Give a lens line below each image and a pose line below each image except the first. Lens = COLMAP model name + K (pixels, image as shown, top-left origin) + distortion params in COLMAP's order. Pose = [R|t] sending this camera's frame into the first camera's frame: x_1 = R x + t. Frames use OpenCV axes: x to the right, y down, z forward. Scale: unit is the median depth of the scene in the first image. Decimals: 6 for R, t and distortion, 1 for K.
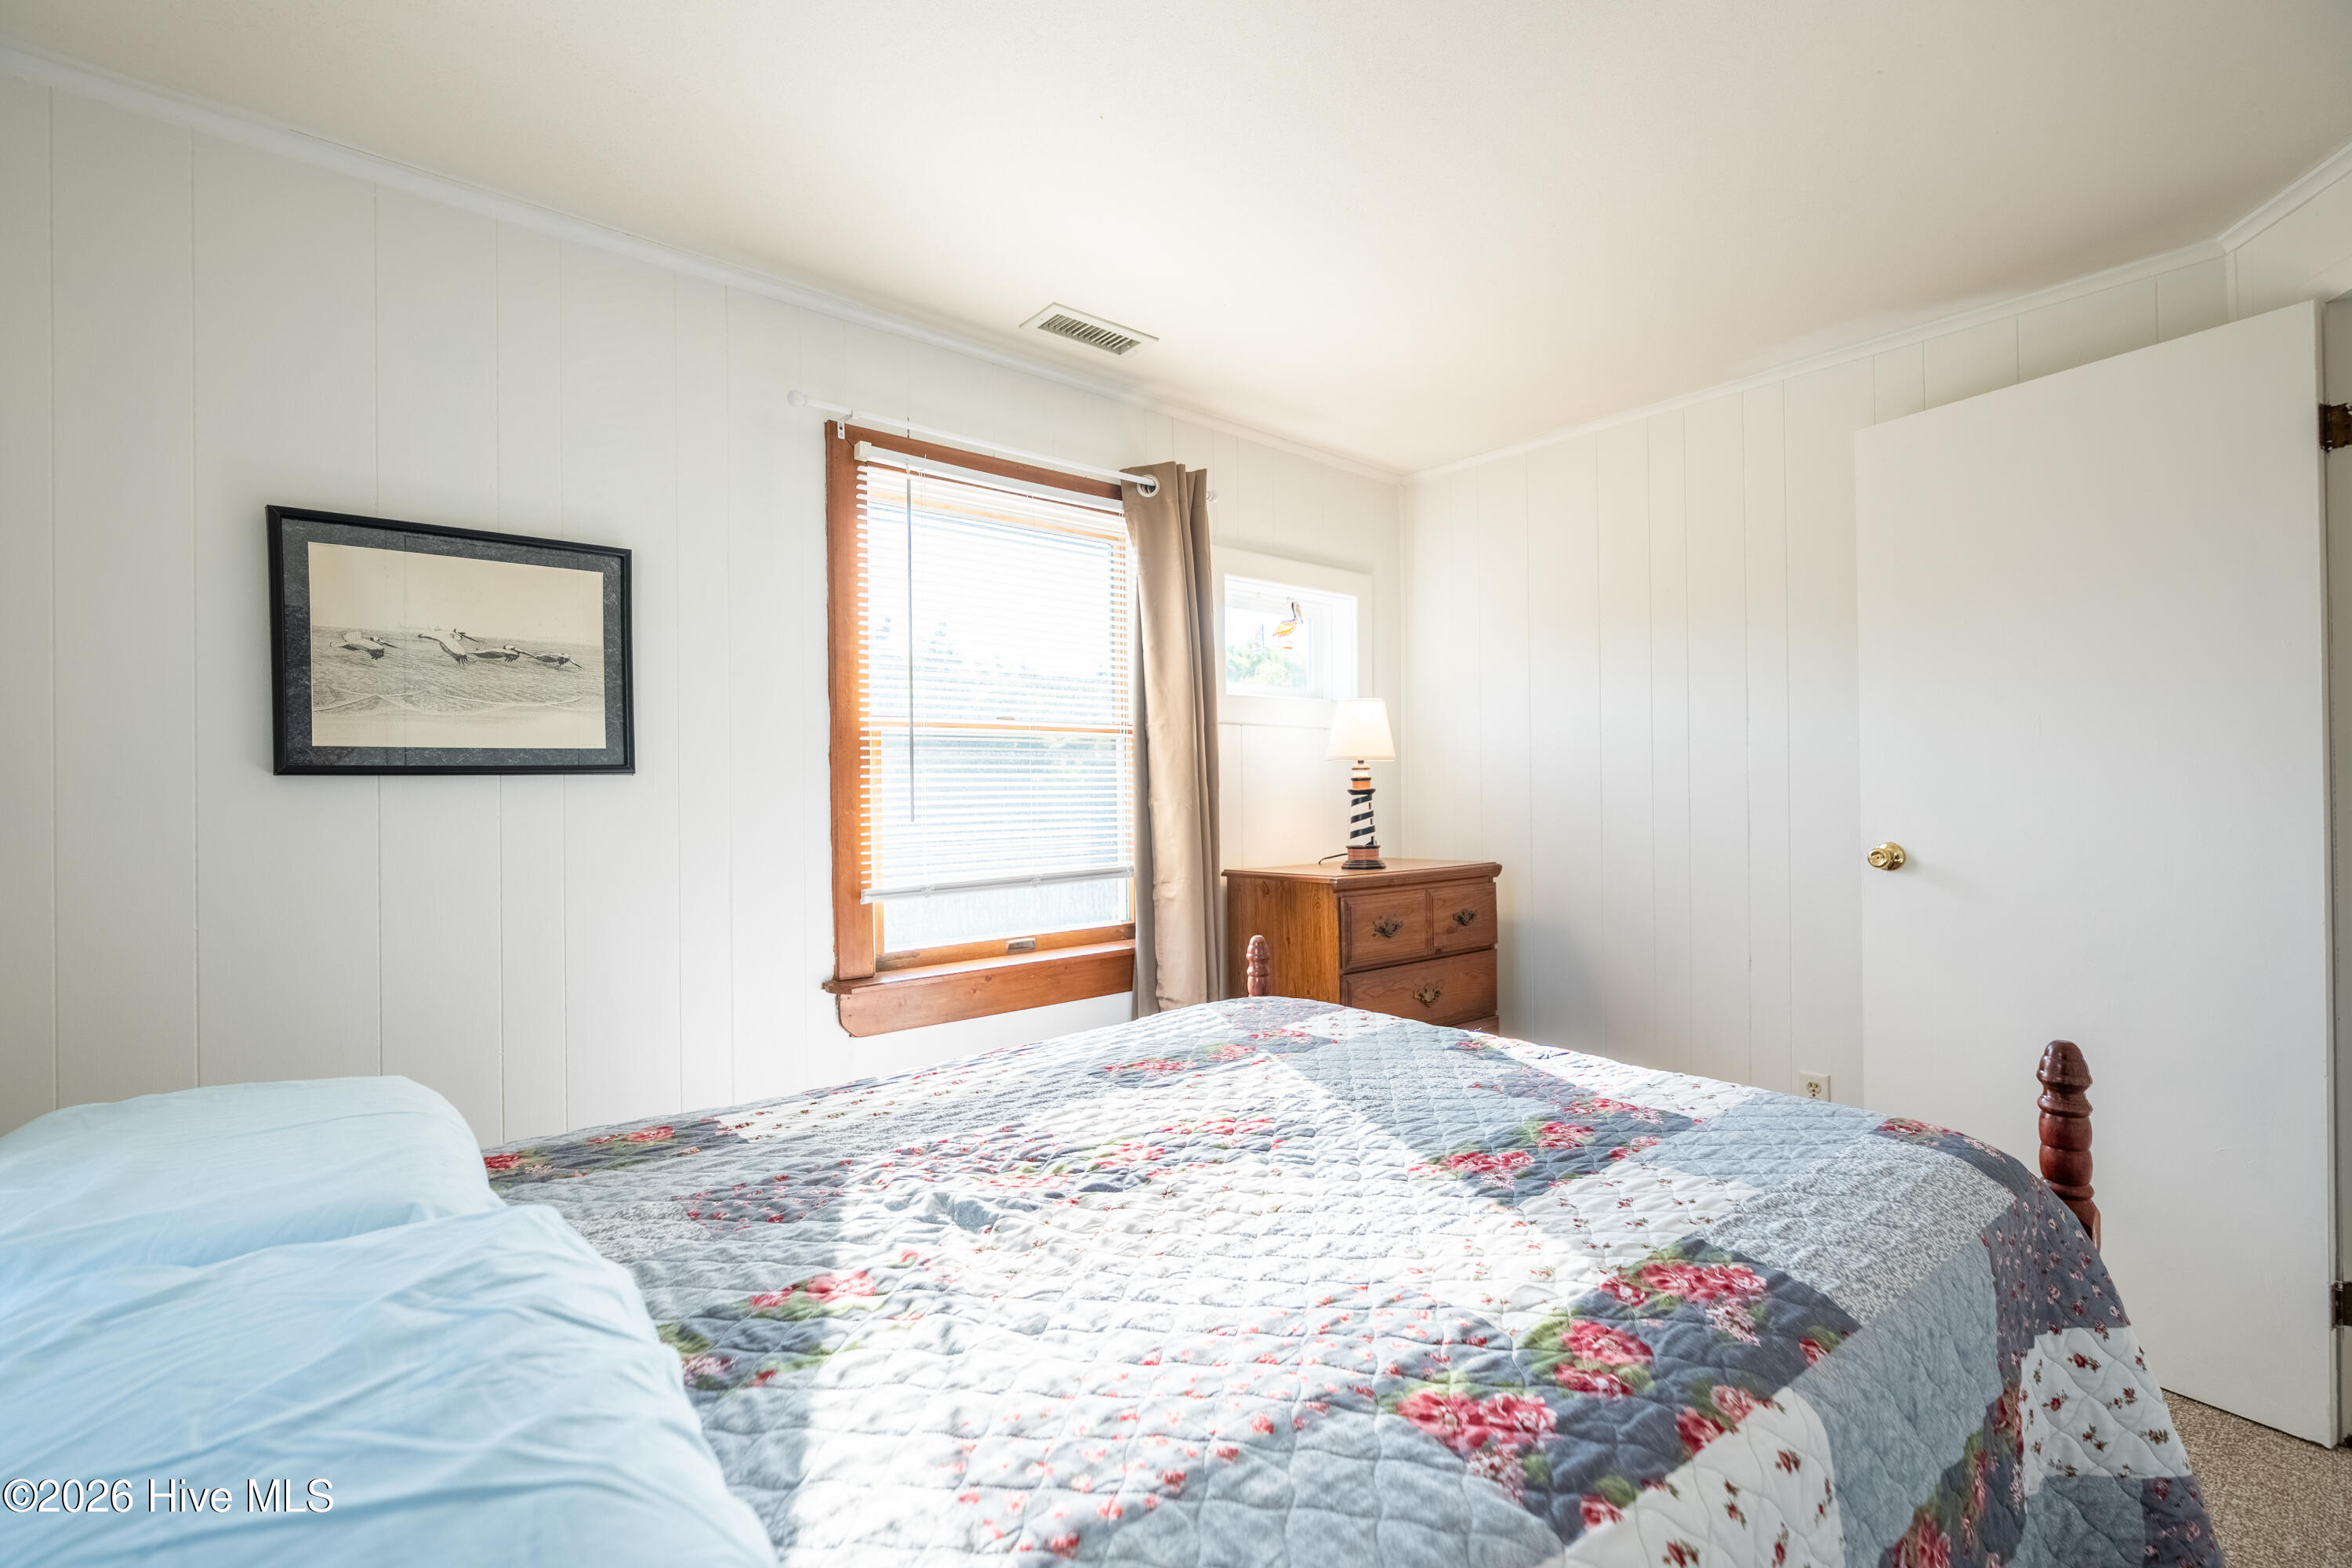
lens RADIAL K [[1050.9, 0, 1164.1], [0, 1050.9, 789.1], [0, 0, 1]] dist [-0.014849, 0.000431]
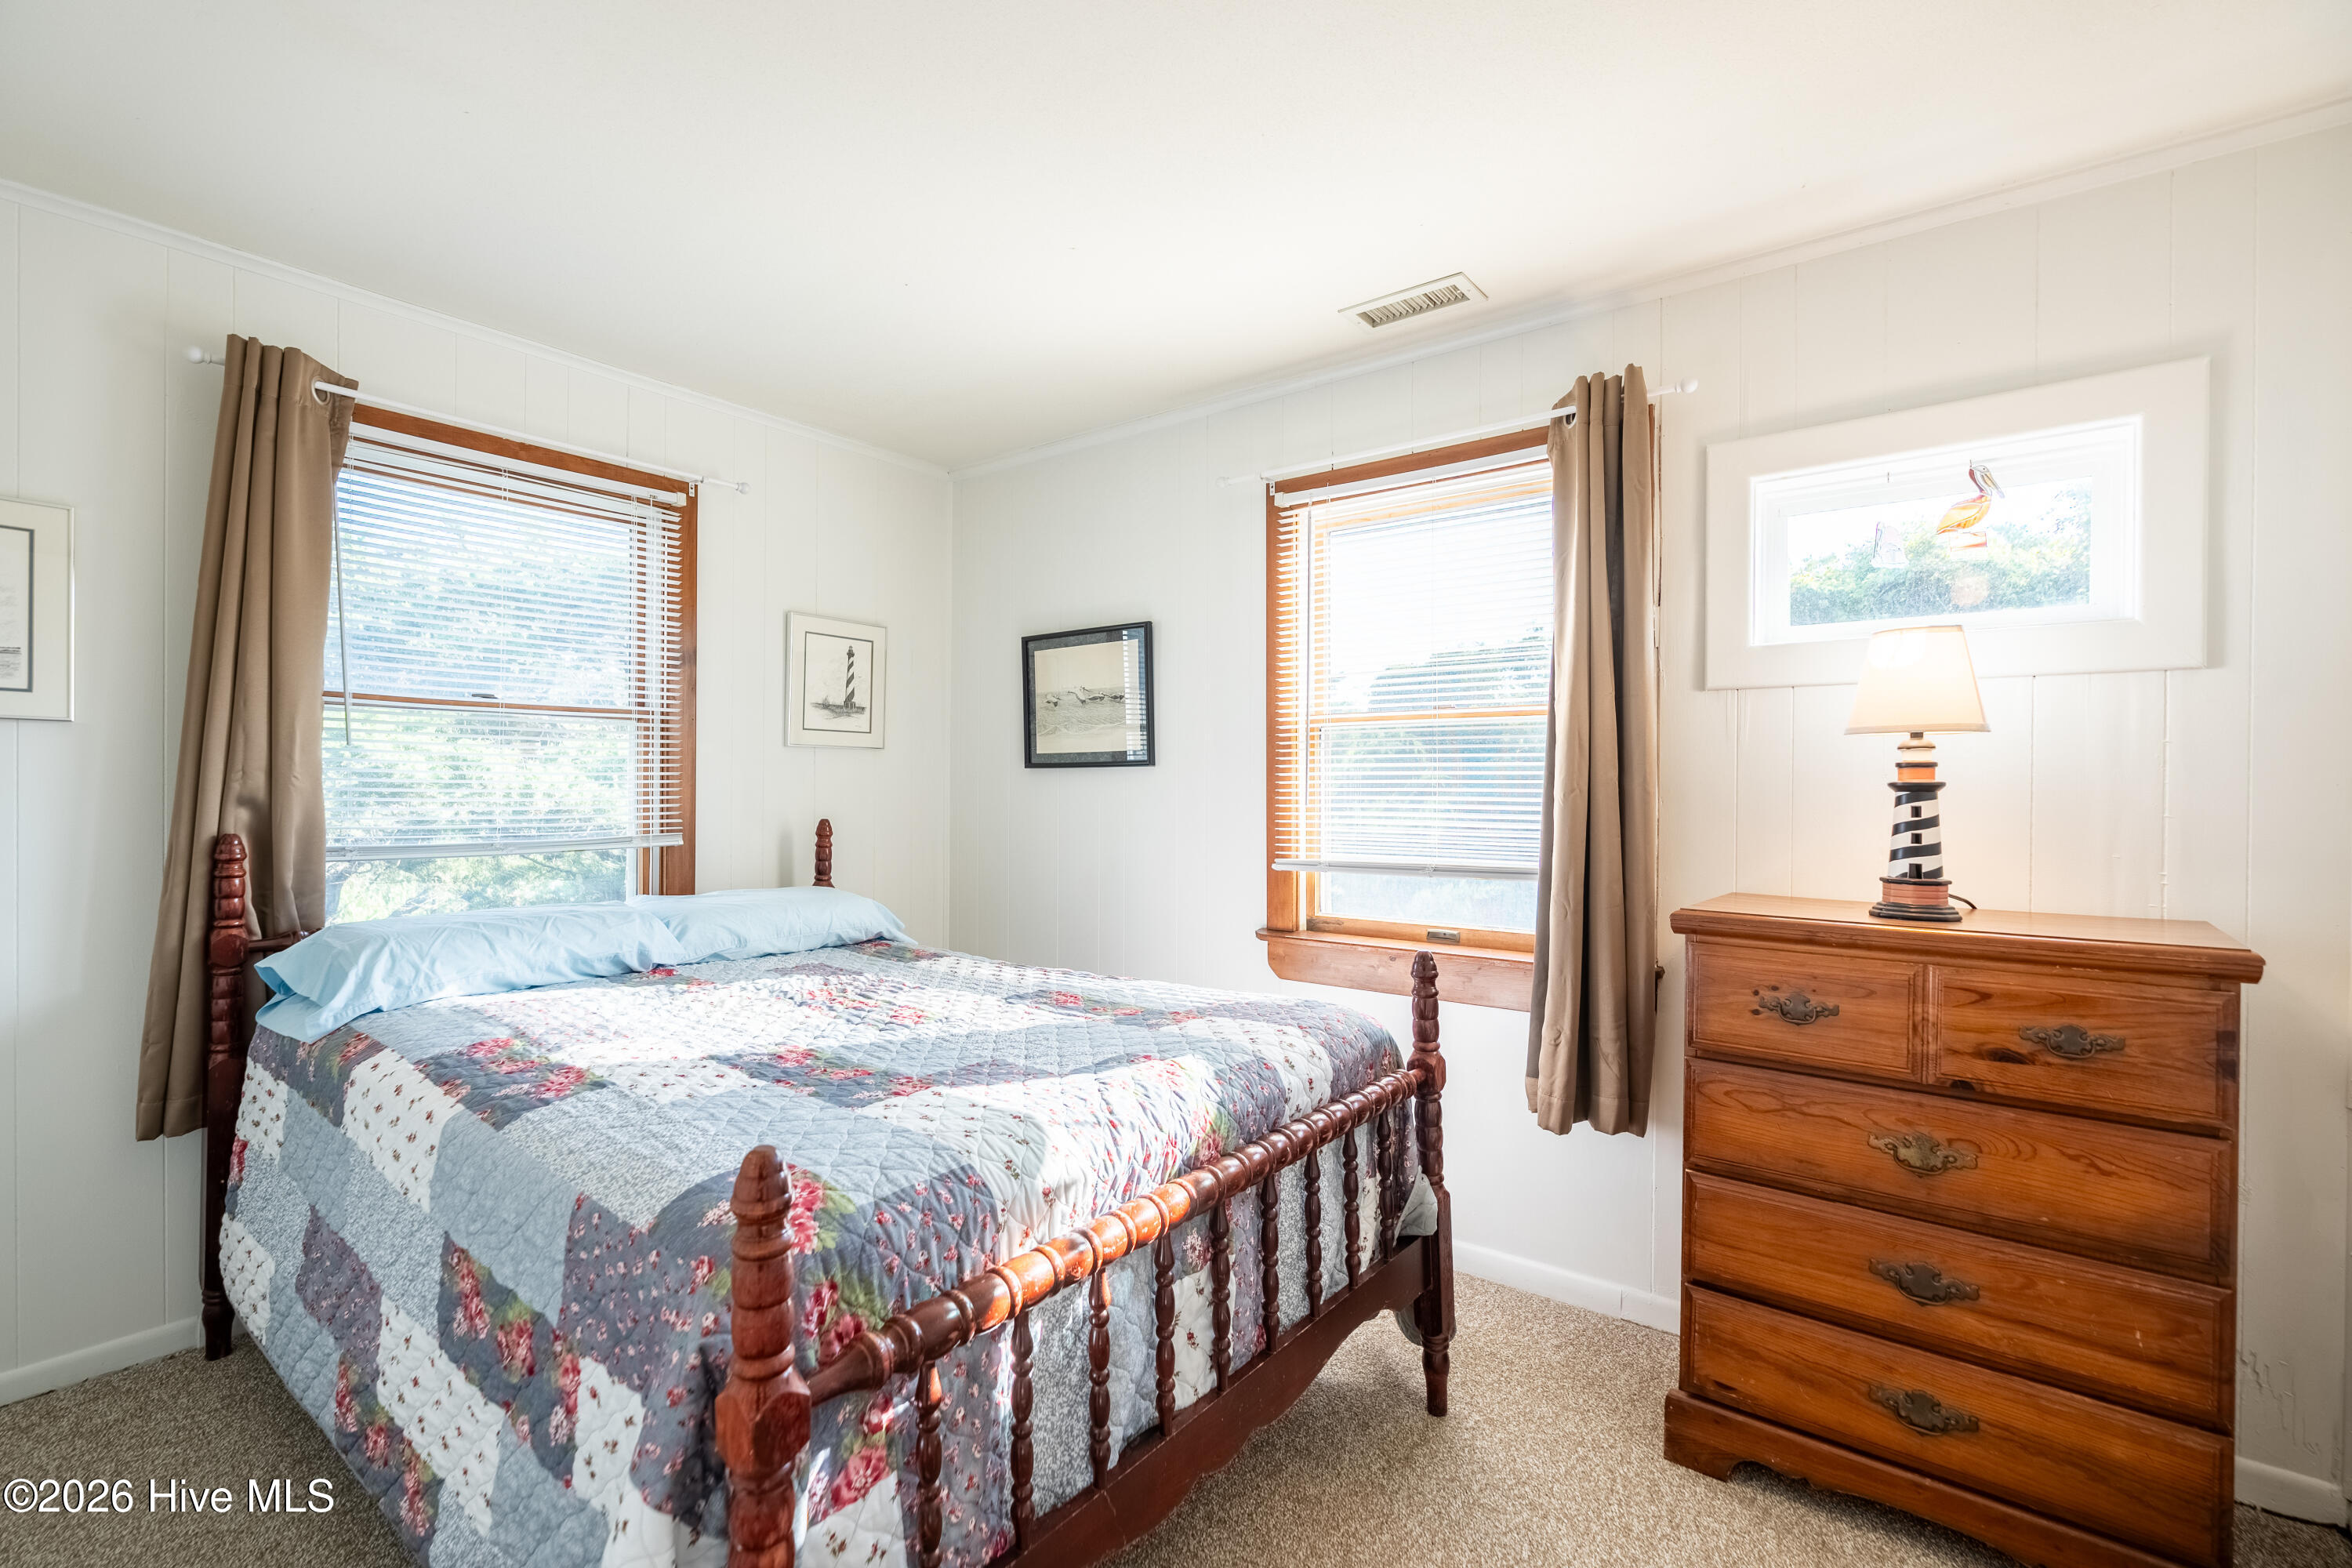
lens RADIAL K [[1050.9, 0, 1162.9], [0, 1050.9, 782.3], [0, 0, 1]] dist [-0.014849, 0.000431]
pose [[0.192479, 0.009362, -0.981256, 0.880487], [-0.004627, 0.999952, 0.008633, -0.003257], [0.981290, 0.002879, 0.192513, 0.623058]]
